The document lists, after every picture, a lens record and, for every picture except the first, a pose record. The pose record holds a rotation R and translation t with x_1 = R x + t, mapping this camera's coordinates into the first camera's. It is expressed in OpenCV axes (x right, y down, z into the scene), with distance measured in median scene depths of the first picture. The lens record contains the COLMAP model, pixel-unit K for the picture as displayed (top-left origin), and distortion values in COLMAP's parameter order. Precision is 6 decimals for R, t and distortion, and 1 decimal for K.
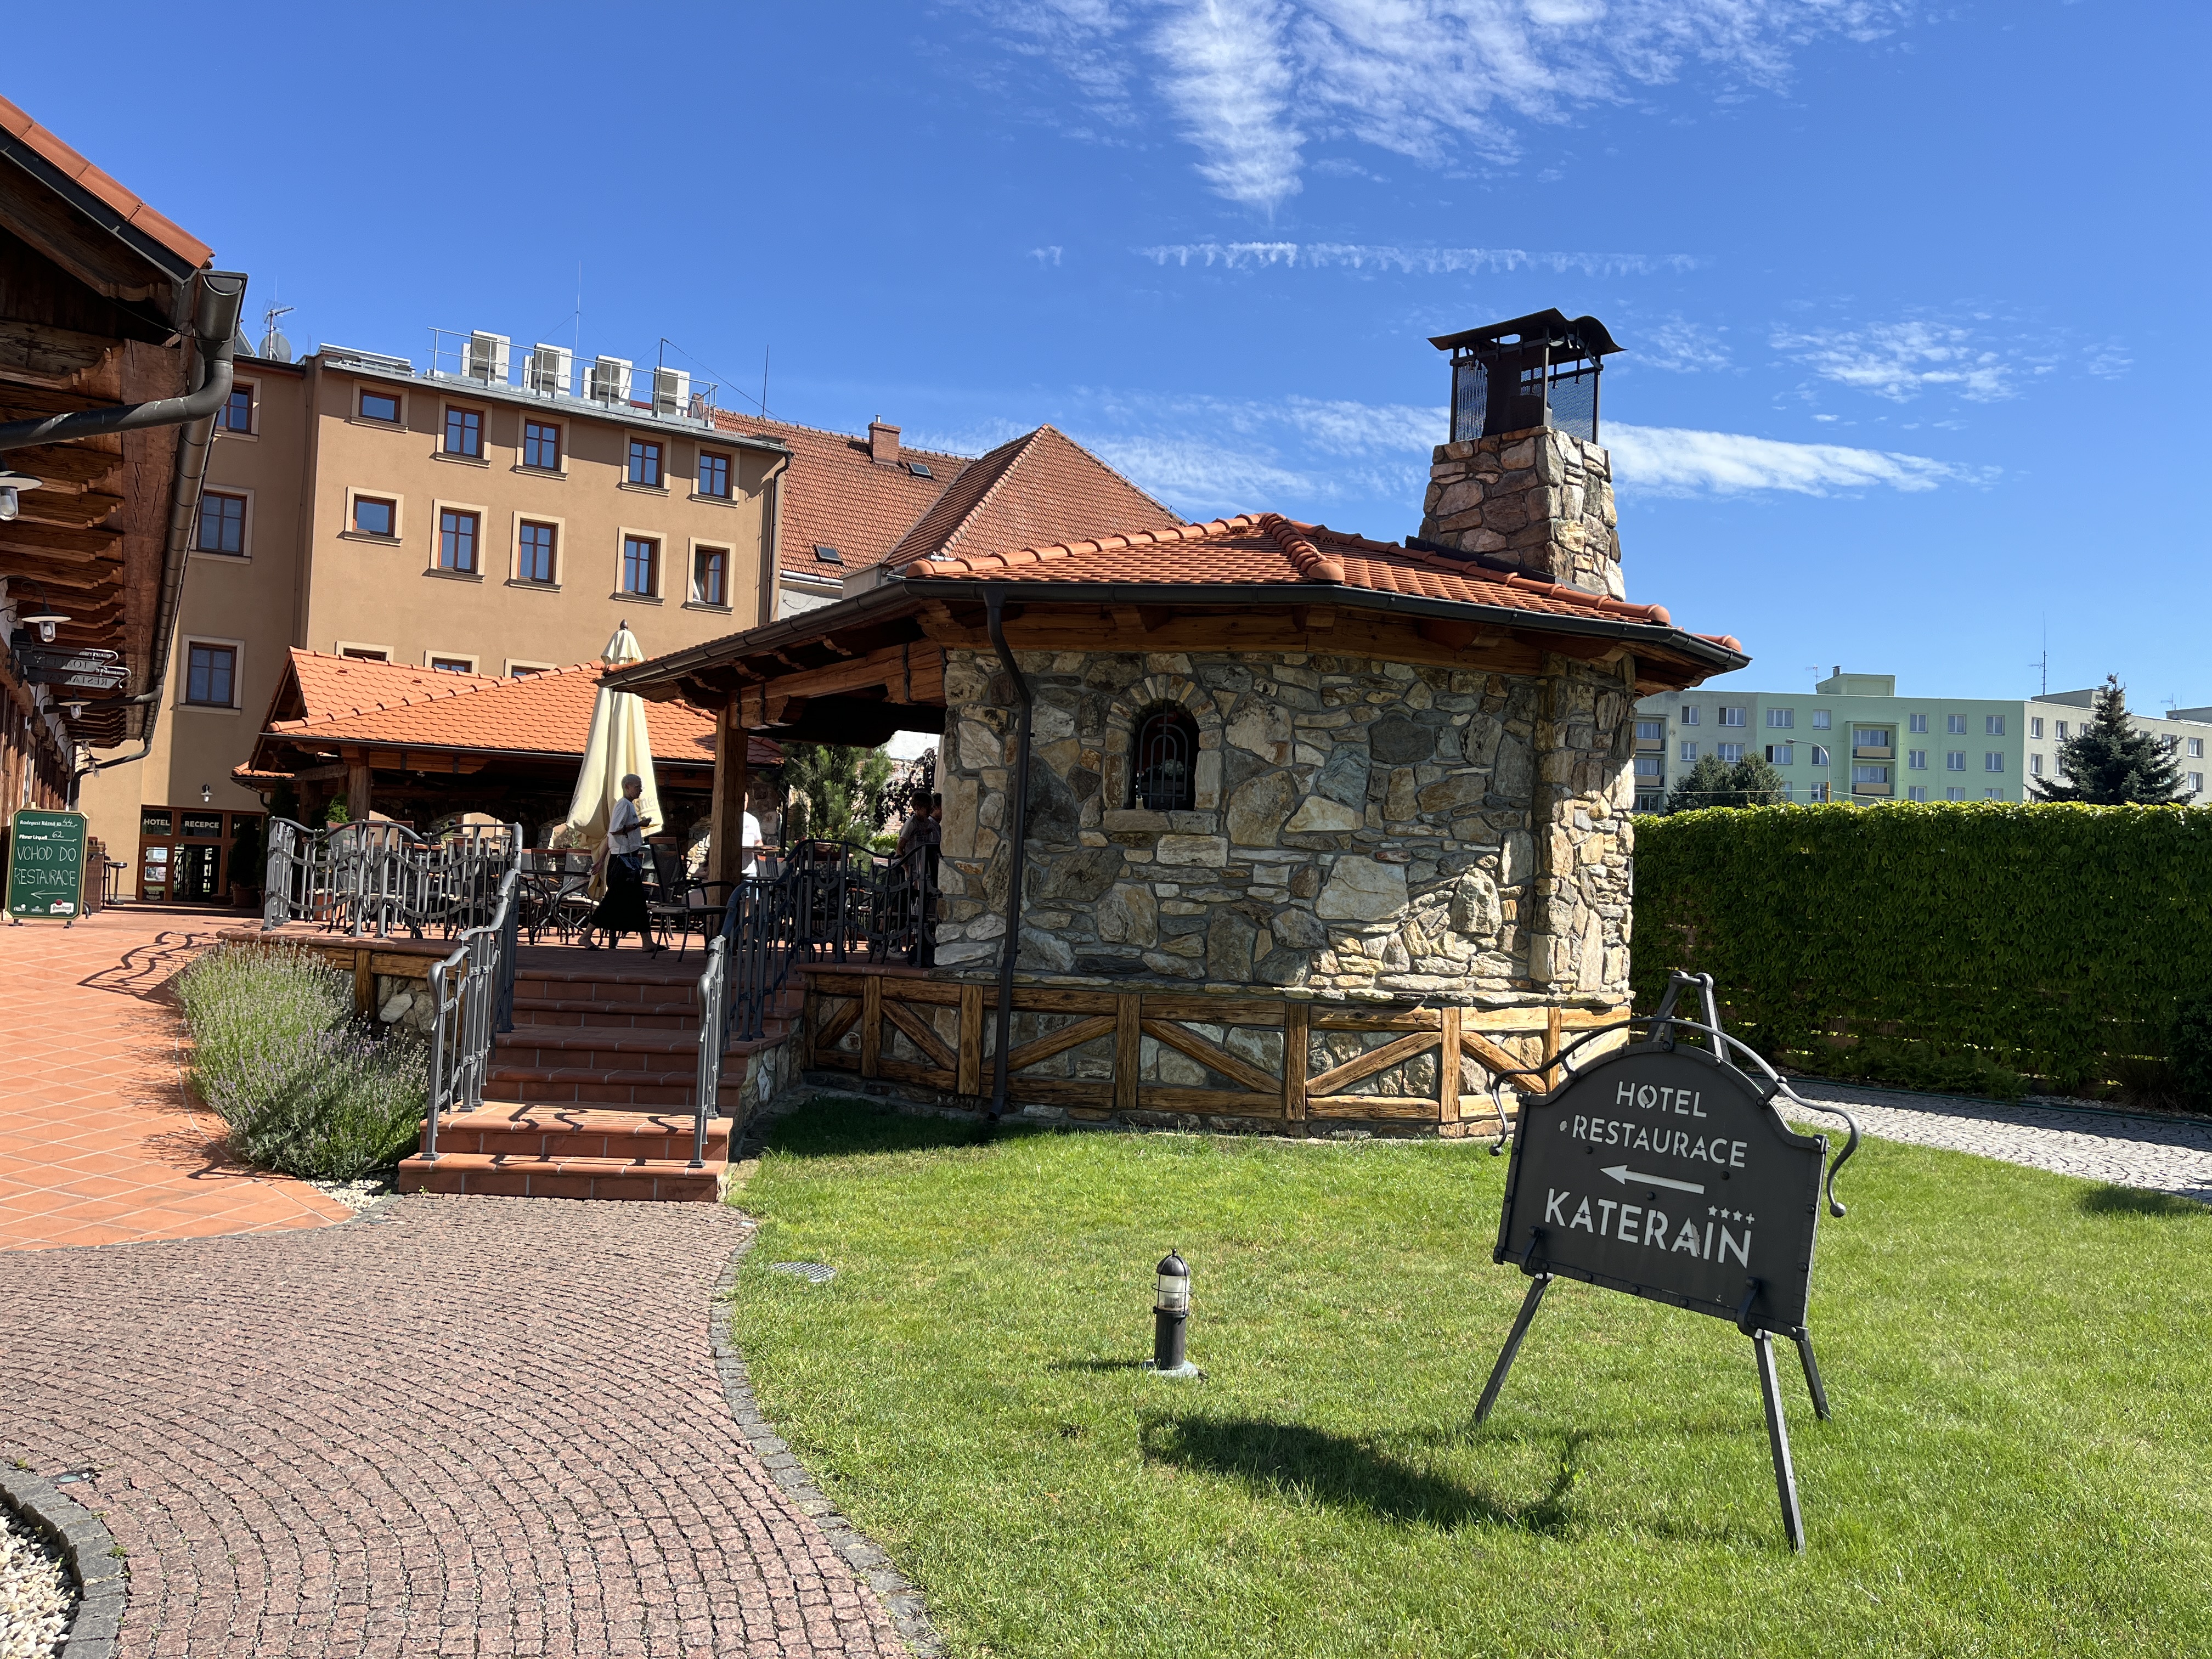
lens RADIAL K [[1651.0, 0, 1106.0], [0, 1651.0, 829.5], [0, 0, 1]] dist [0.077545, -0.098151]
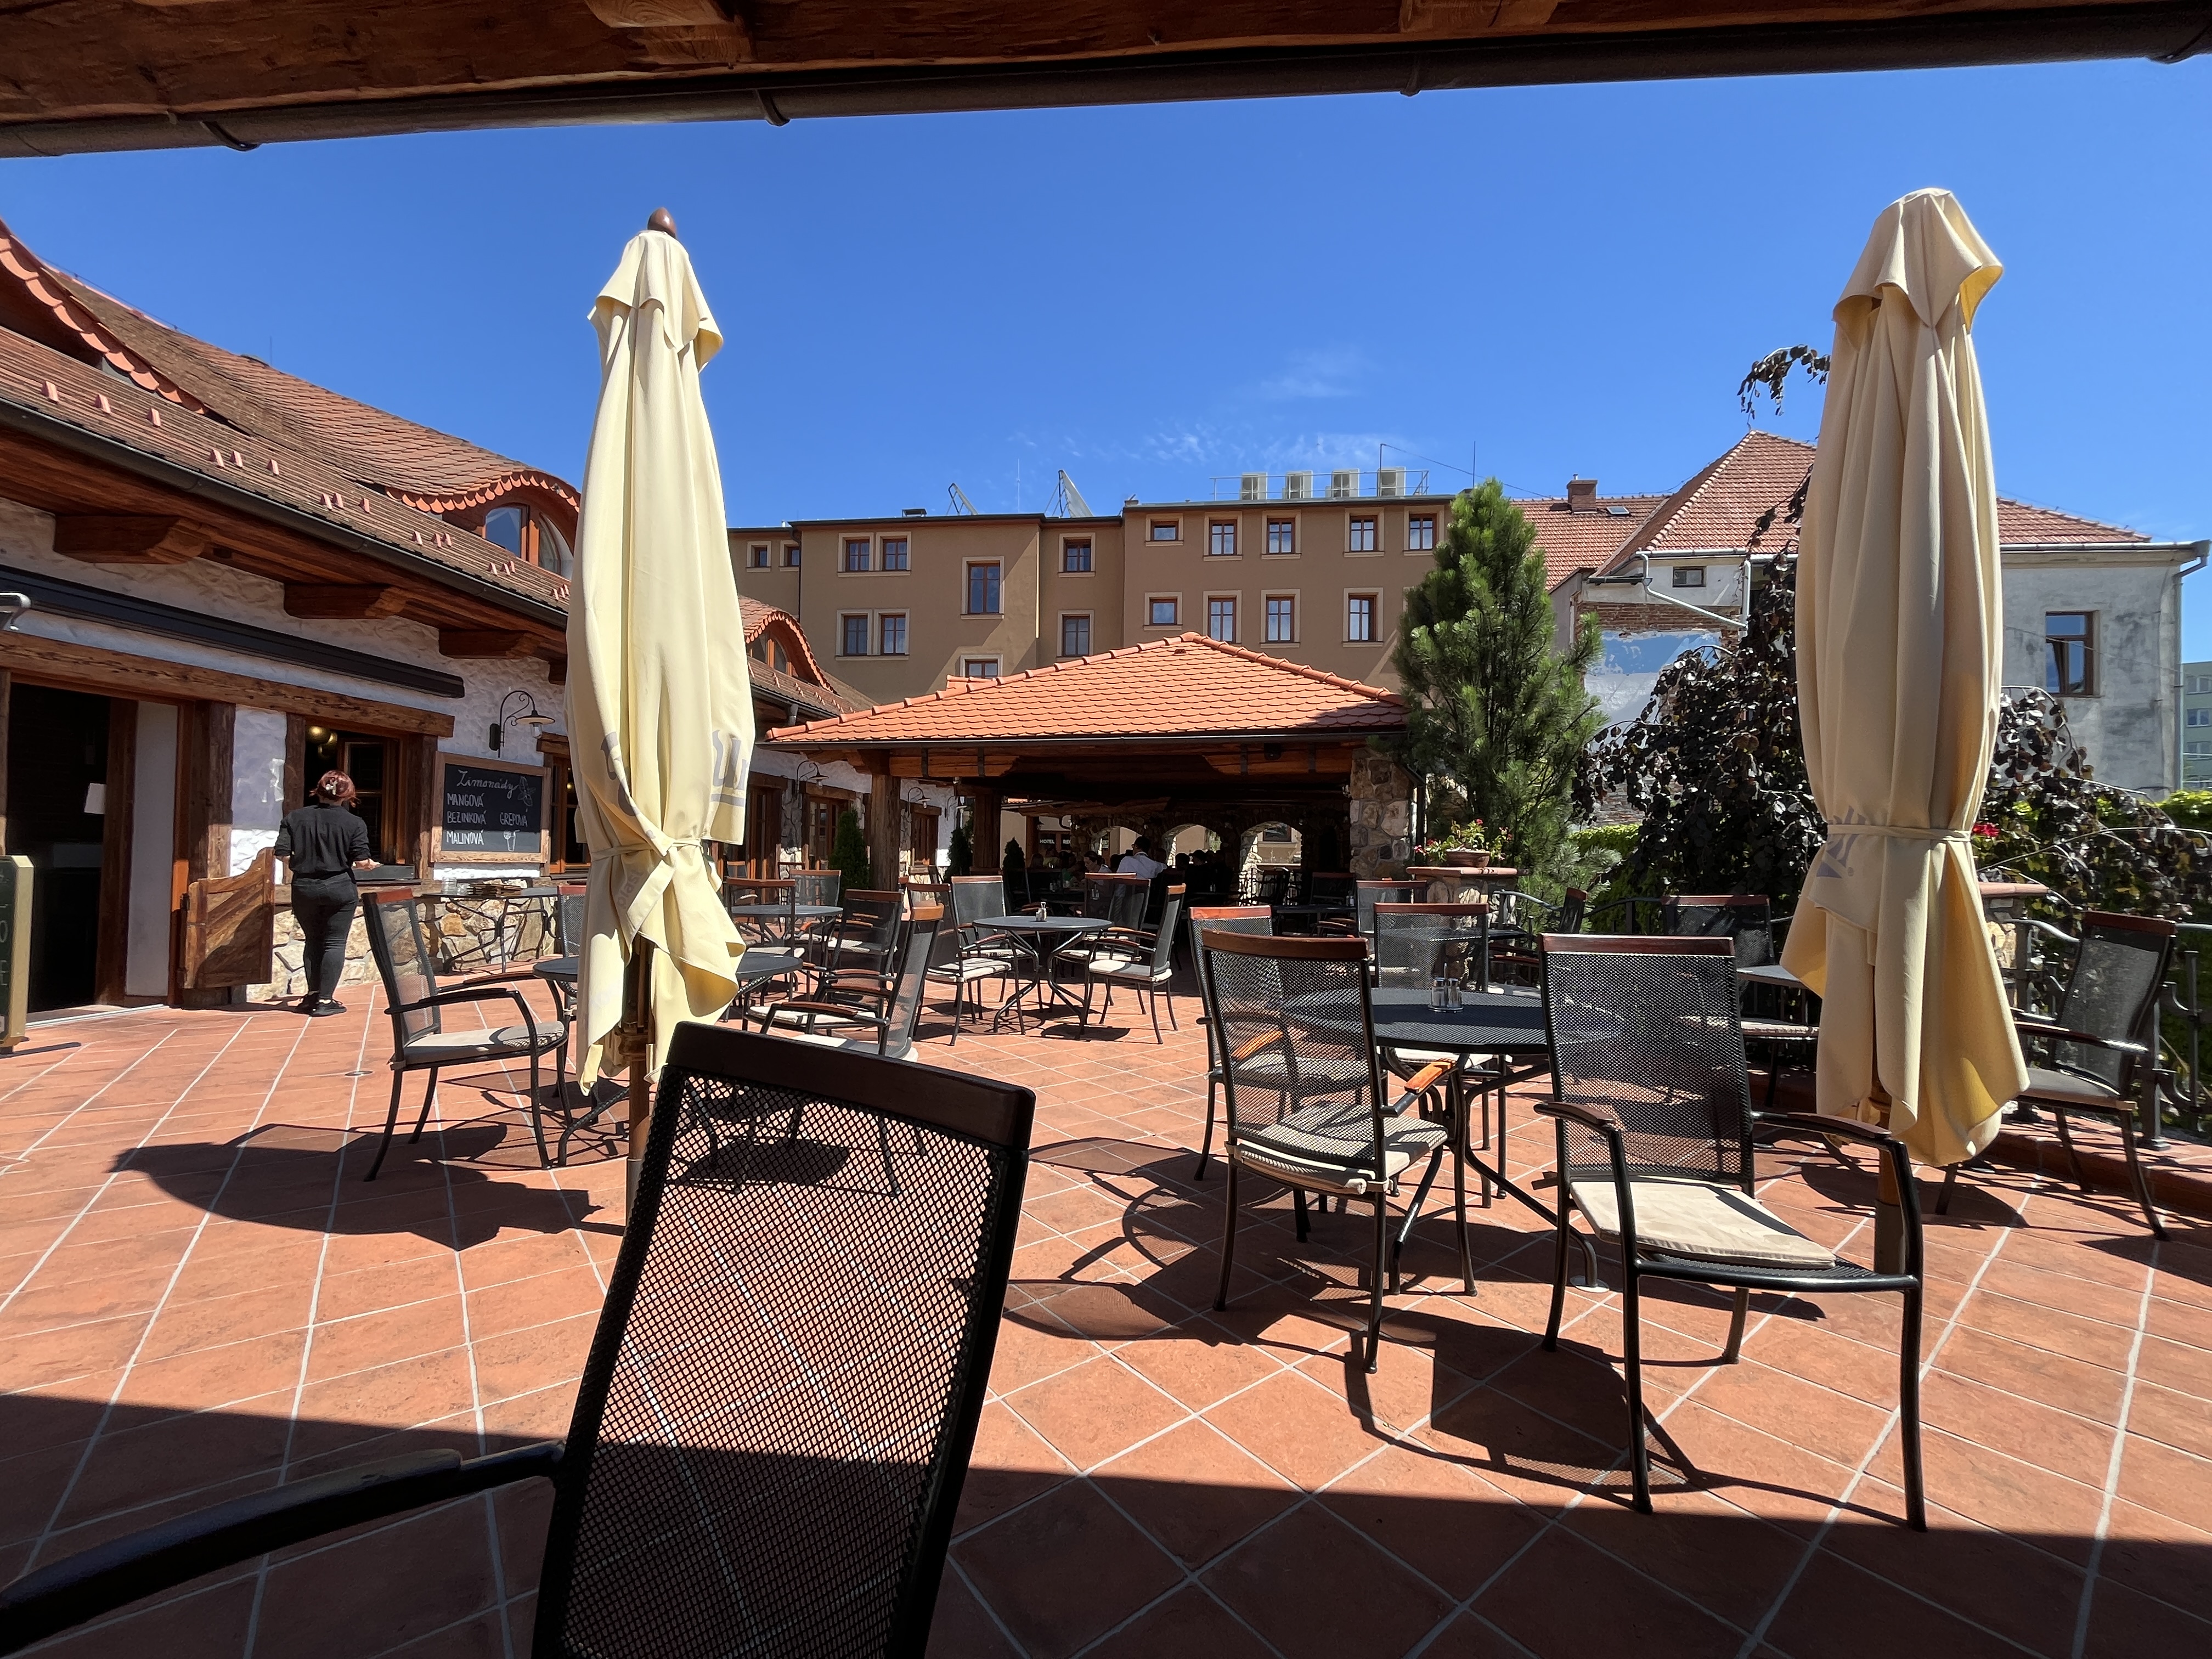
lens RADIAL K [[888.3, 0, 1106.0], [0, 888.3, 829.5], [0, 0, 1]] dist [0.000257, 0.000004]
pose [[0.800621, -0.044339, -0.597528, -0.192012], [0.042700, 0.998945, -0.016913, 0.000830], [0.597648, -0.011973, 0.801670, 1.457196]]
